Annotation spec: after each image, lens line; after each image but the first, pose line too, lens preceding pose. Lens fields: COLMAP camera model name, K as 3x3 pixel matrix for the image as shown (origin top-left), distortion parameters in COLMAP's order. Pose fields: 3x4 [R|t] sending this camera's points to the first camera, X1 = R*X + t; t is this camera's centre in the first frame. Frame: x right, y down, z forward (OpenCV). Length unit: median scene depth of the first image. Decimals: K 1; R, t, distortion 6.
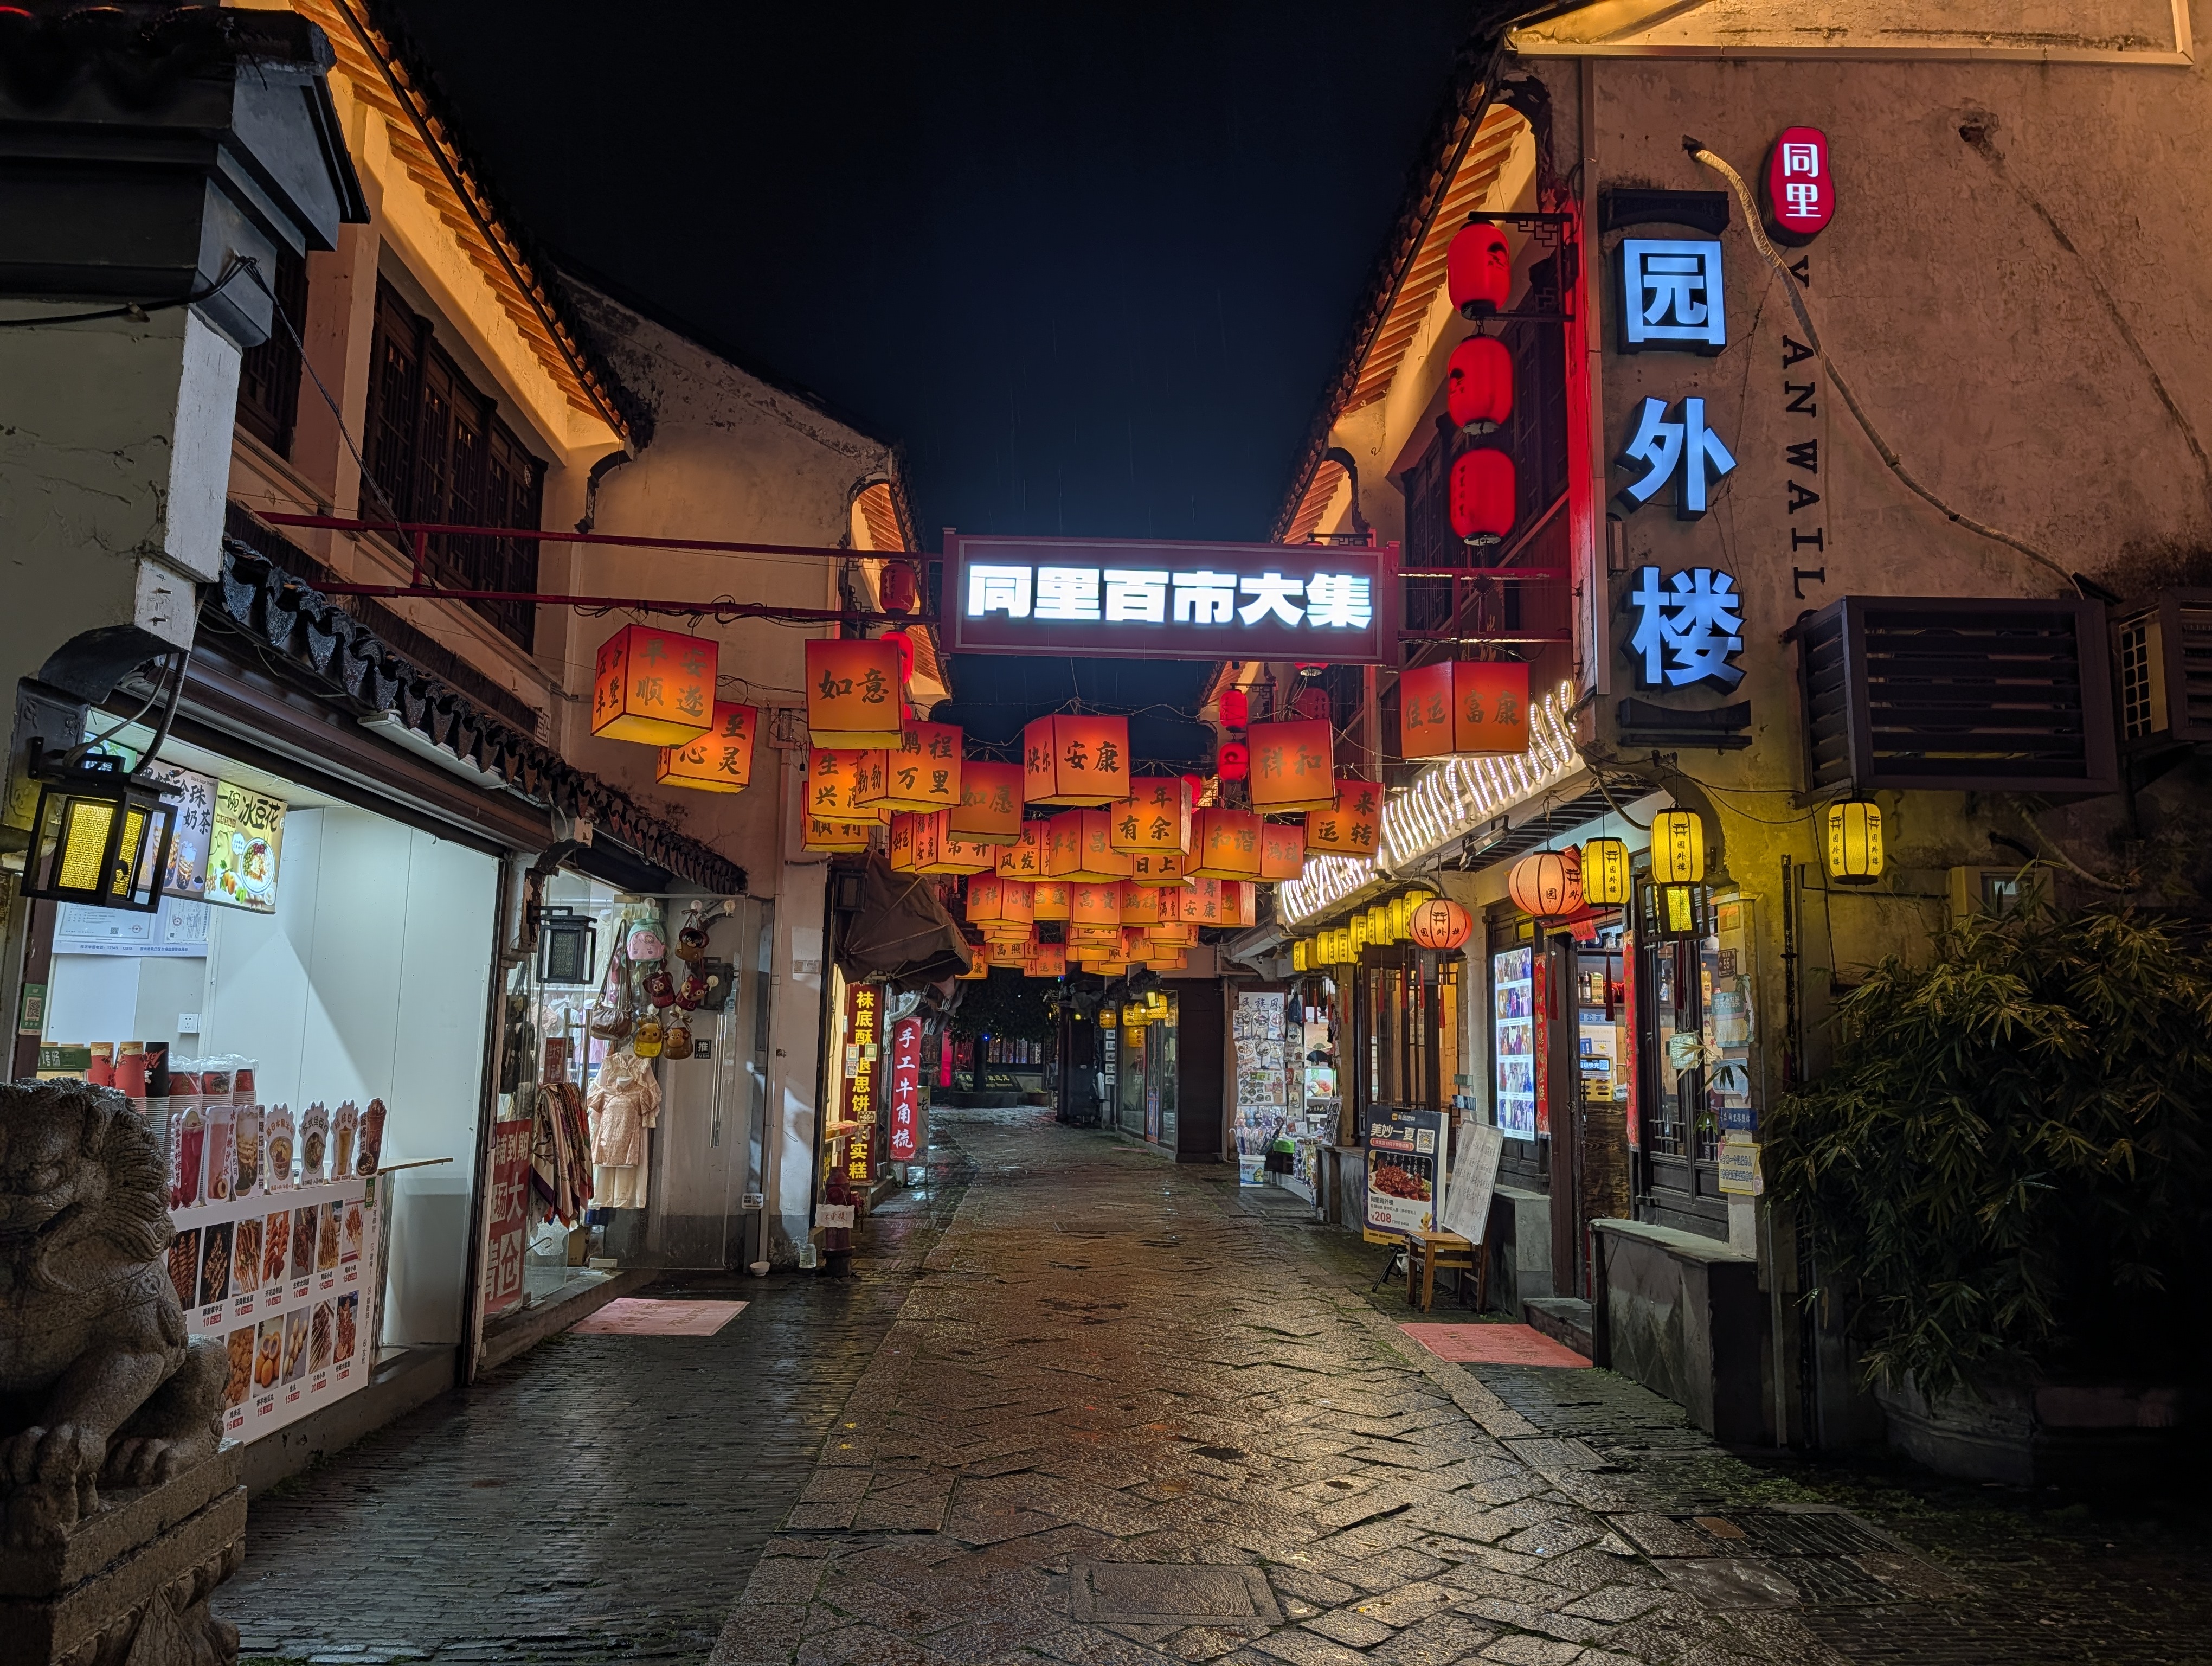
lens RADIAL K [[1512.5, 0, 1097.3], [0, 1512.5, 842.7], [0, 0, 1]] dist [0.037223, -0.030063]
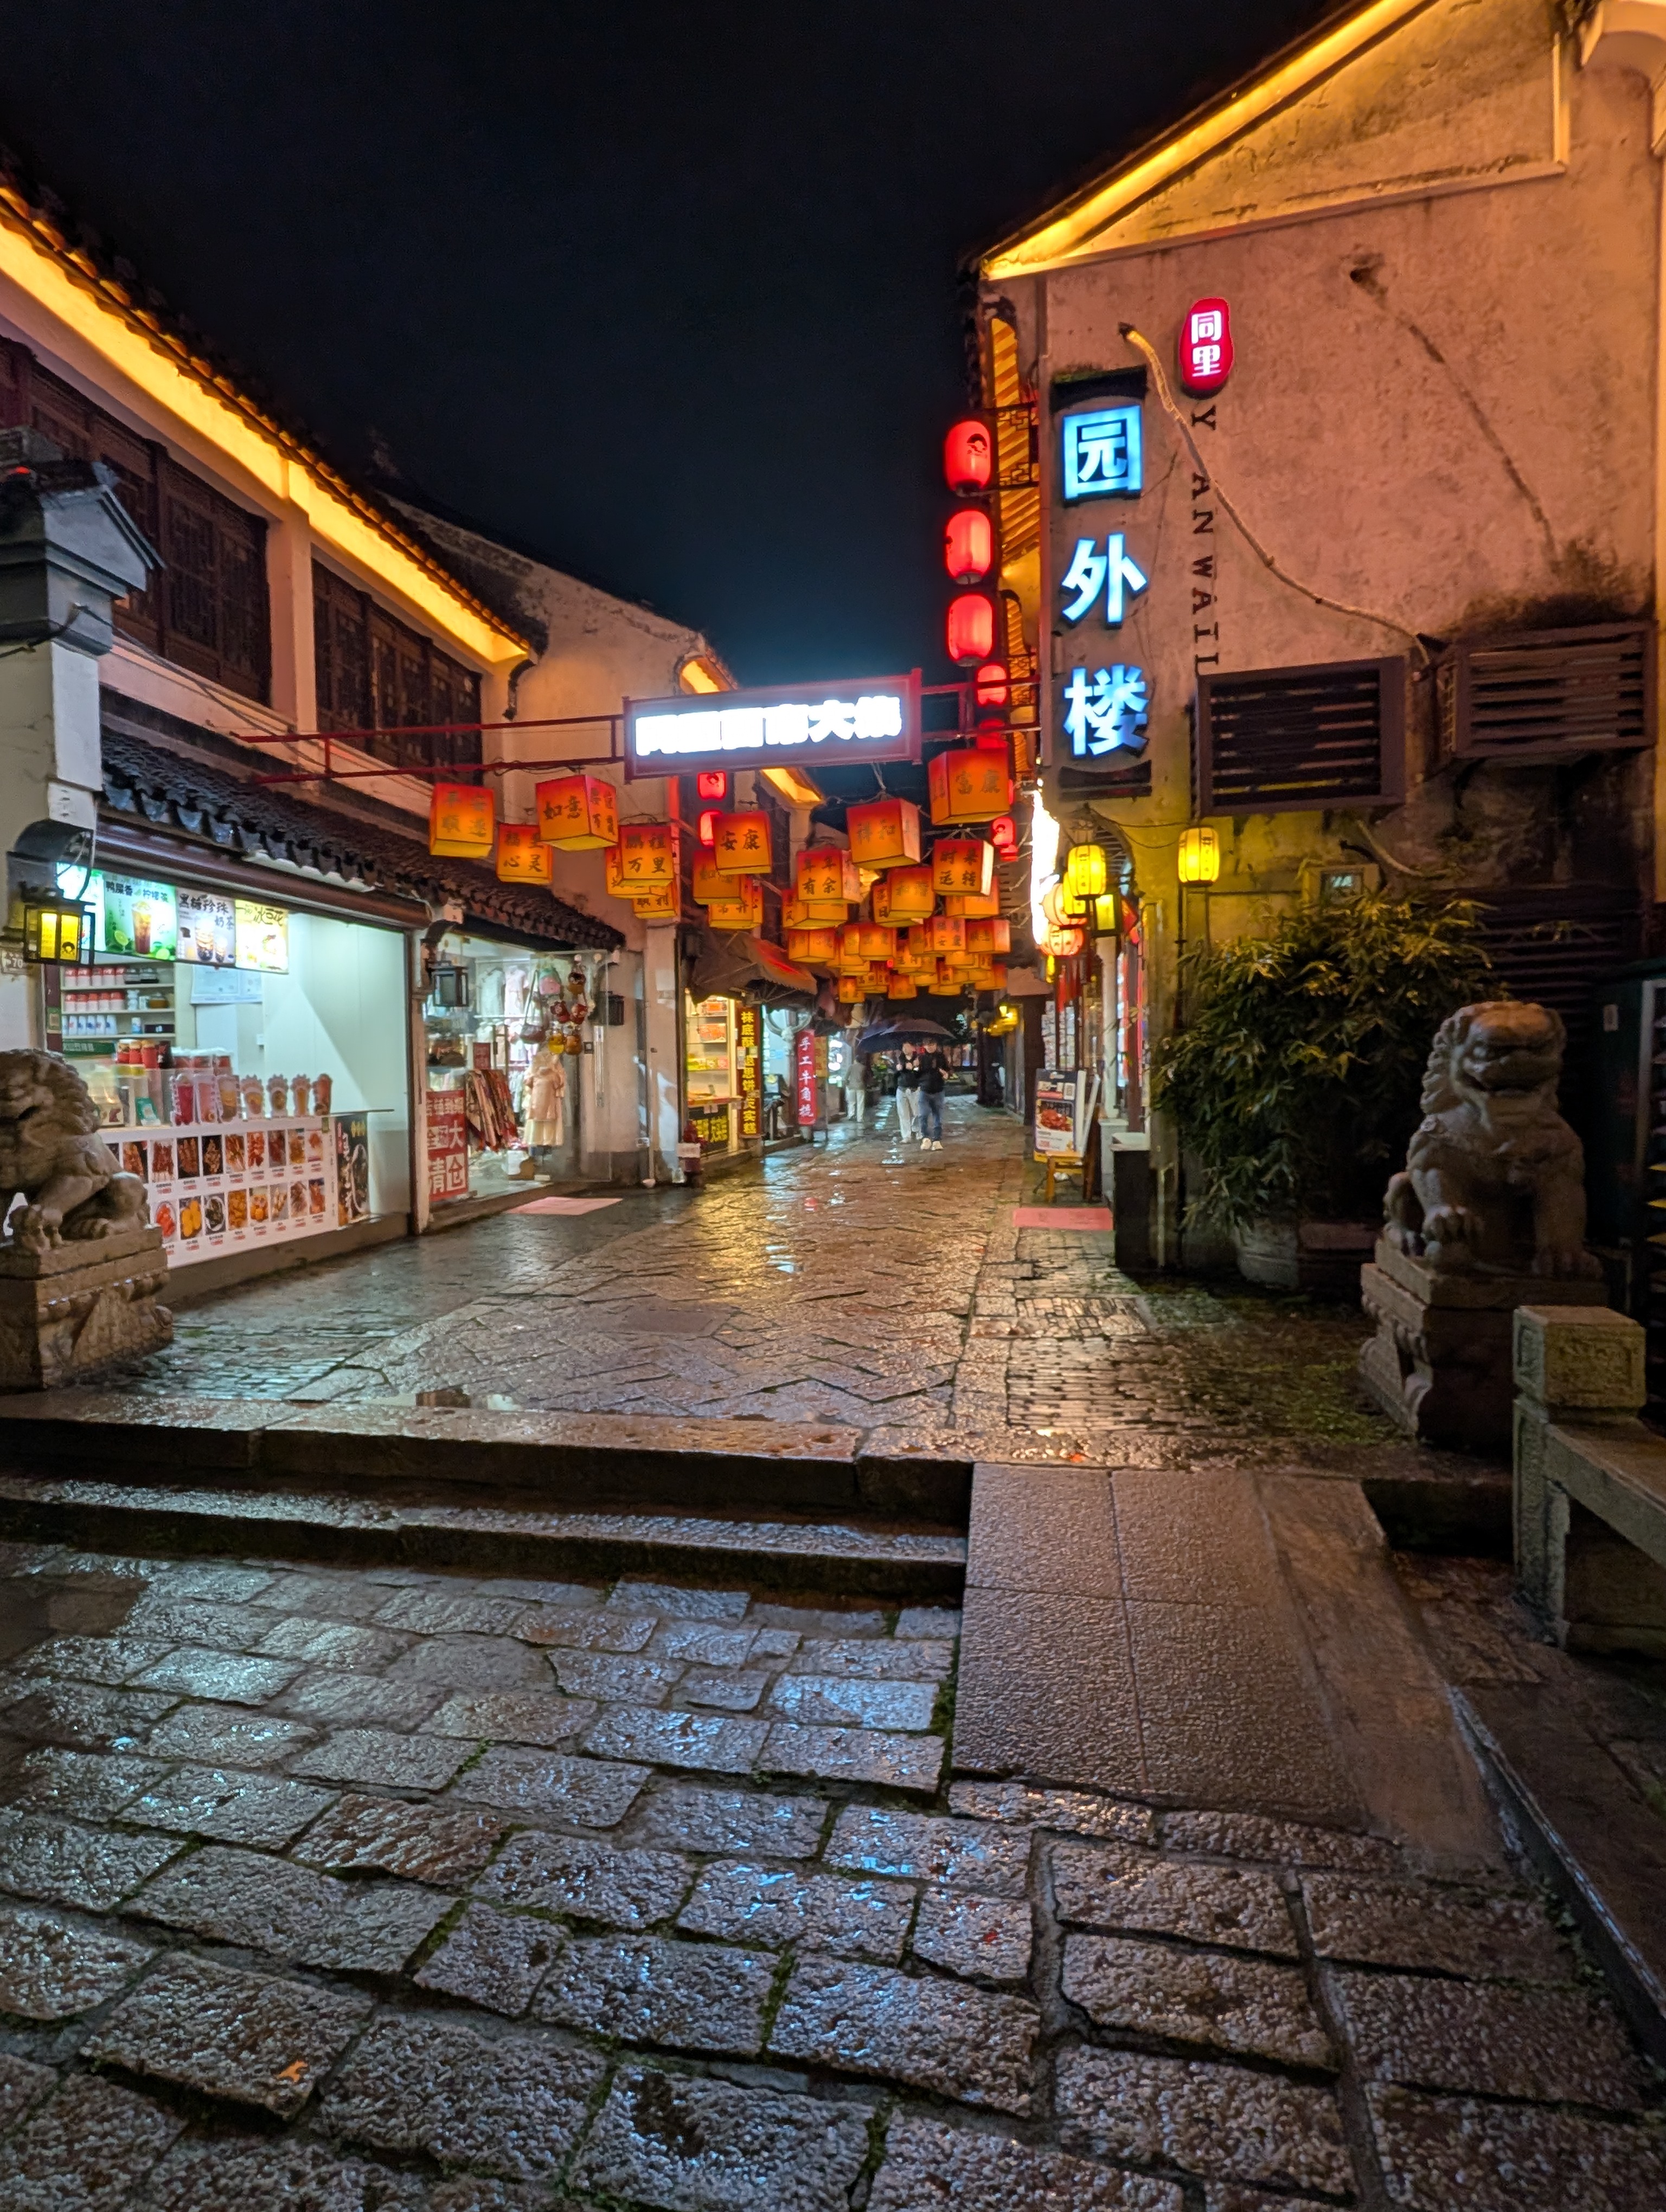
lens RADIAL K [[1187.6, 0, 950.2], [0, 1187.6, 1109.4], [0, 0, 1]] dist [0.001939, -0.000231]
pose [[0.969084, -0.031056, -0.244767, 0.629589], [0.070504, 0.985538, 0.154094, 0.052061], [0.236442, -0.166587, 0.957259, -0.176019]]
